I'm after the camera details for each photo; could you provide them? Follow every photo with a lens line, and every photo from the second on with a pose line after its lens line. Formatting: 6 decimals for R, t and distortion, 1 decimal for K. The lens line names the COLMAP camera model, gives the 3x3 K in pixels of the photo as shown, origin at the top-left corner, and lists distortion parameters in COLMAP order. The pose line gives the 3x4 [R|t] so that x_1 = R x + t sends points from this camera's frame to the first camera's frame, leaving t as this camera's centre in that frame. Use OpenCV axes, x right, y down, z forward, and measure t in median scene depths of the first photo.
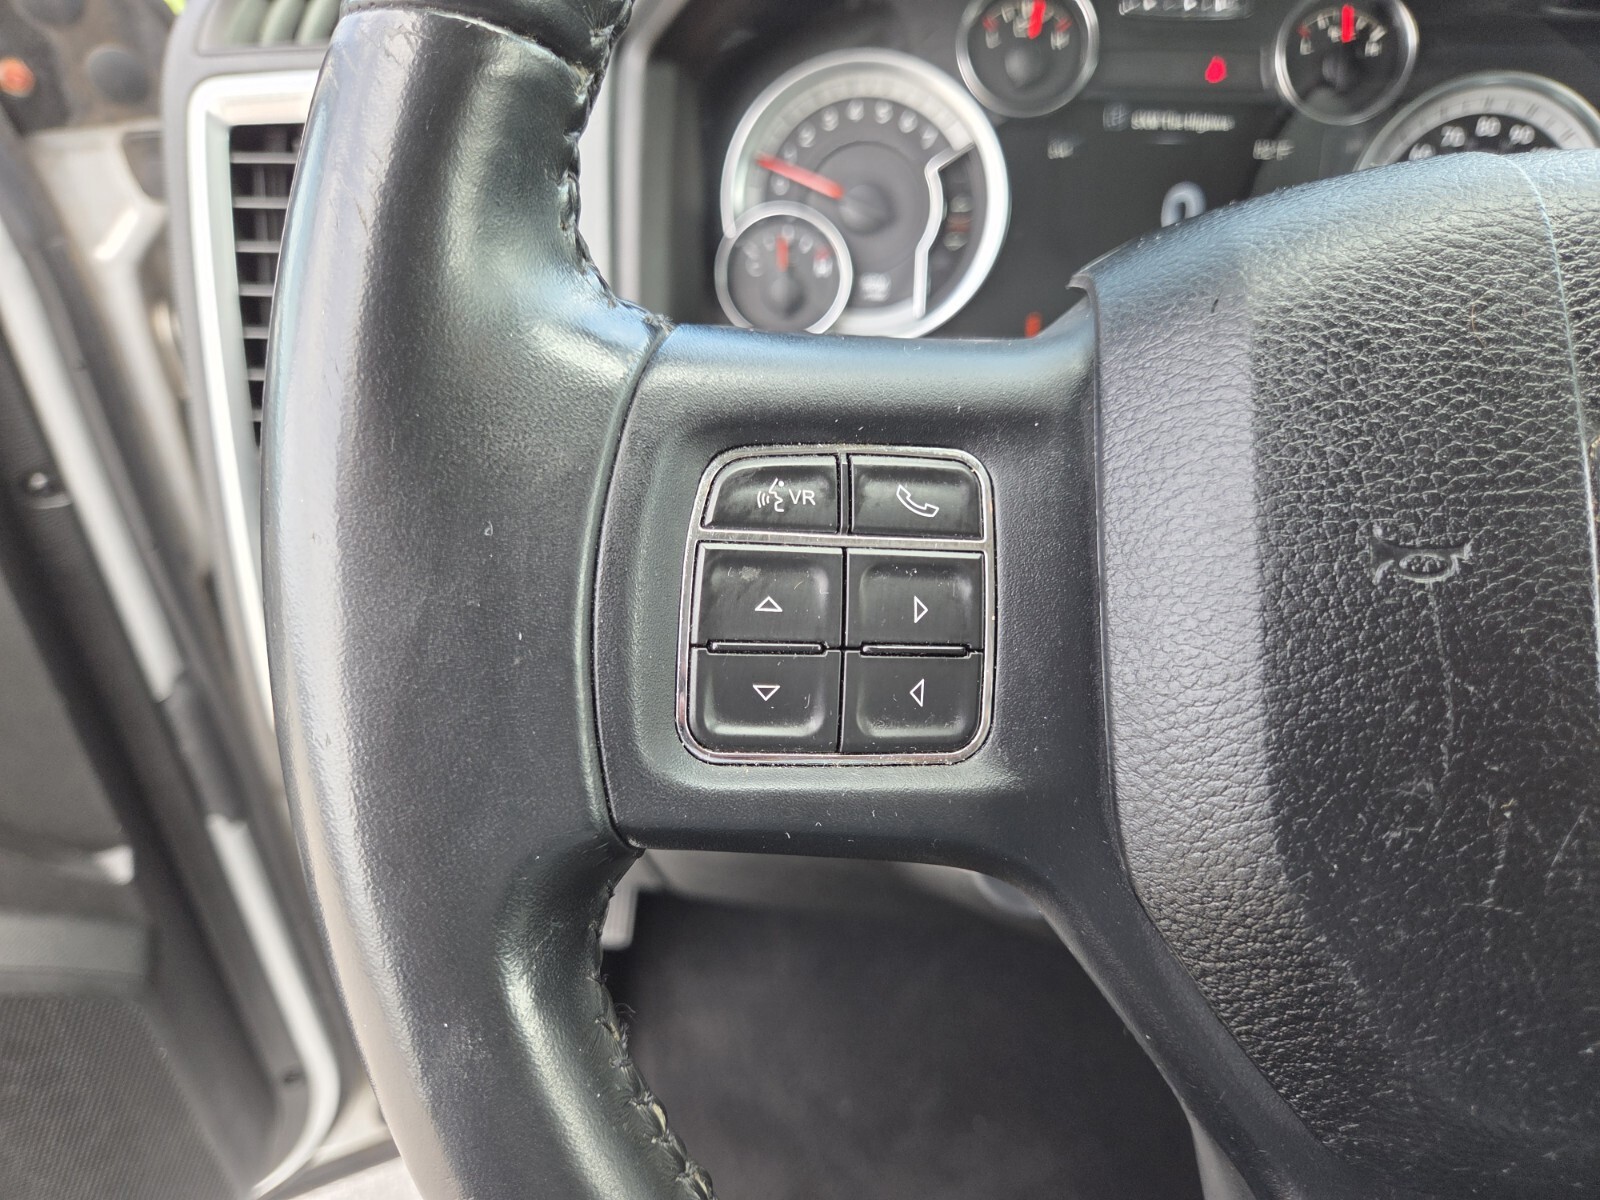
lens RADIAL K [[1090.4, 0, 820.2], [0, 1090.4, 583.9], [0, 0, 1]] dist [0.013101, -0.043249]
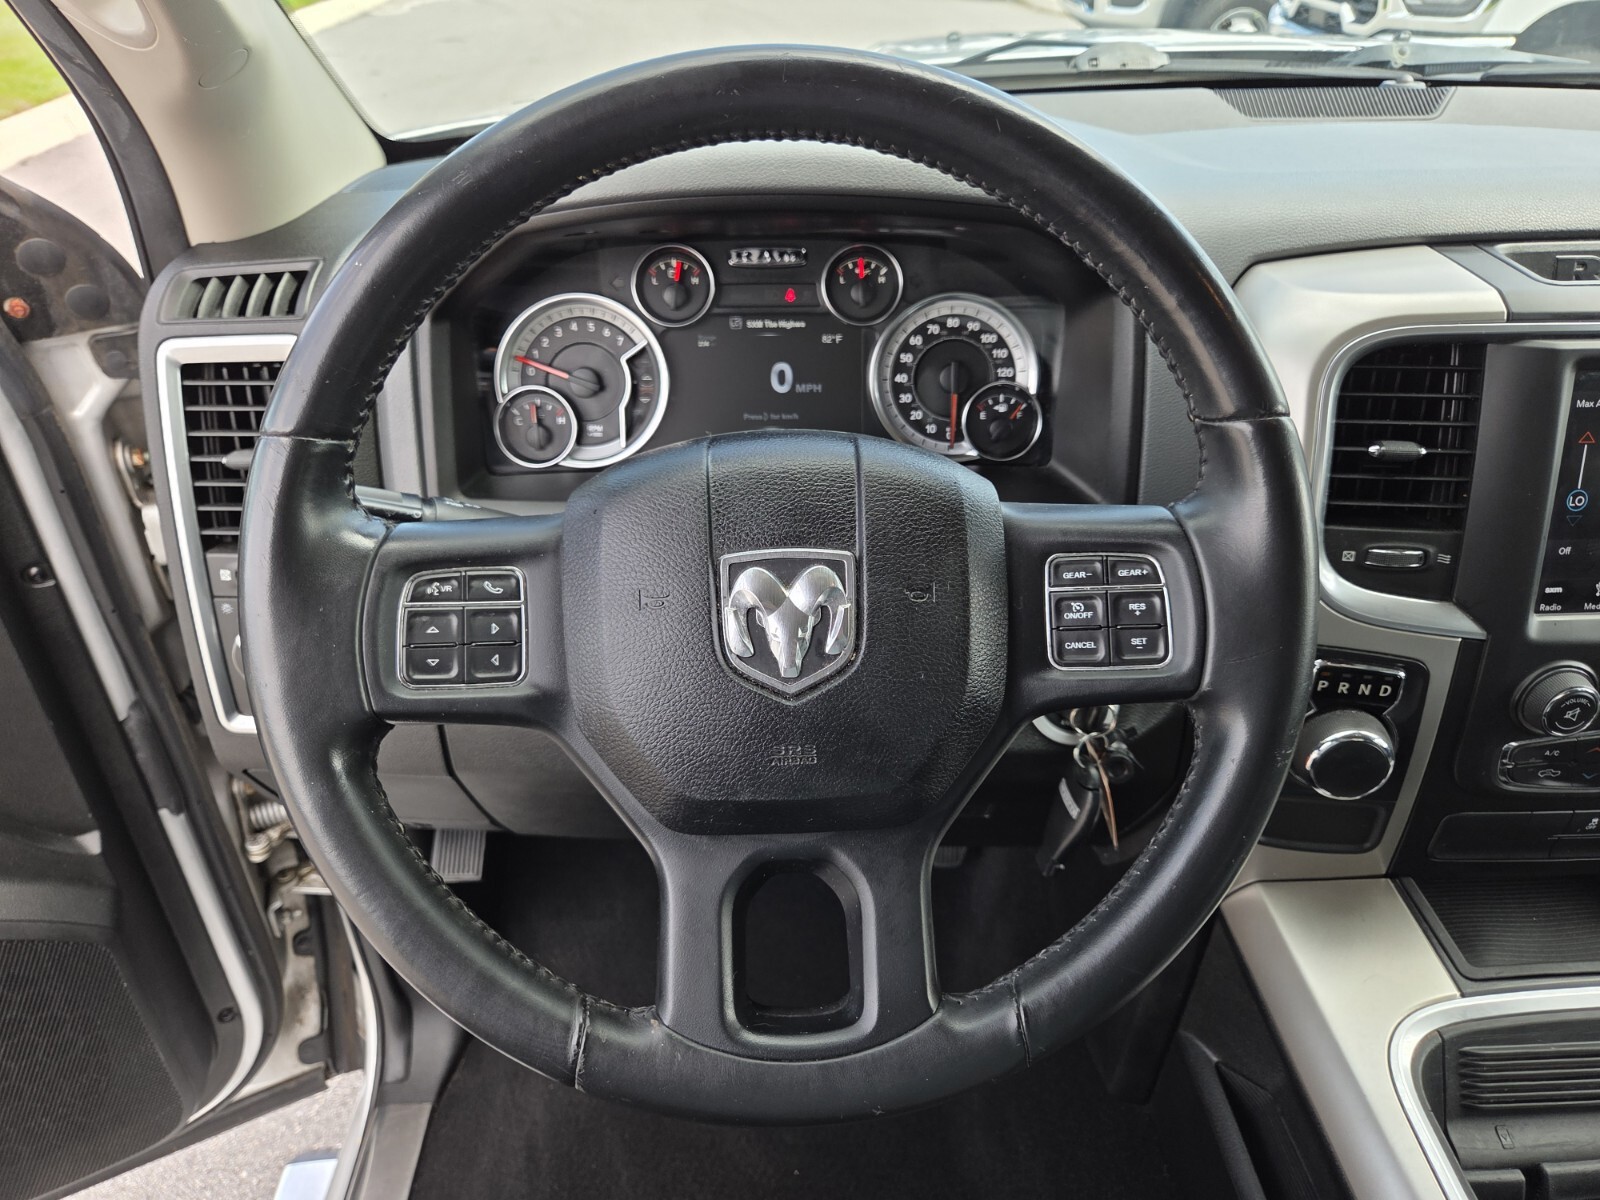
lens RADIAL K [[1075.7, 0, 795.6], [0, 1075.7, 580.6], [0, 0, 1]] dist [0.050323, -0.043573]
pose [[0.997274, -0.049463, 0.054758, 0.263490], [0.050843, 0.998416, -0.024103, 0.003003], [-0.053479, 0.026821, 0.998209, -0.640410]]
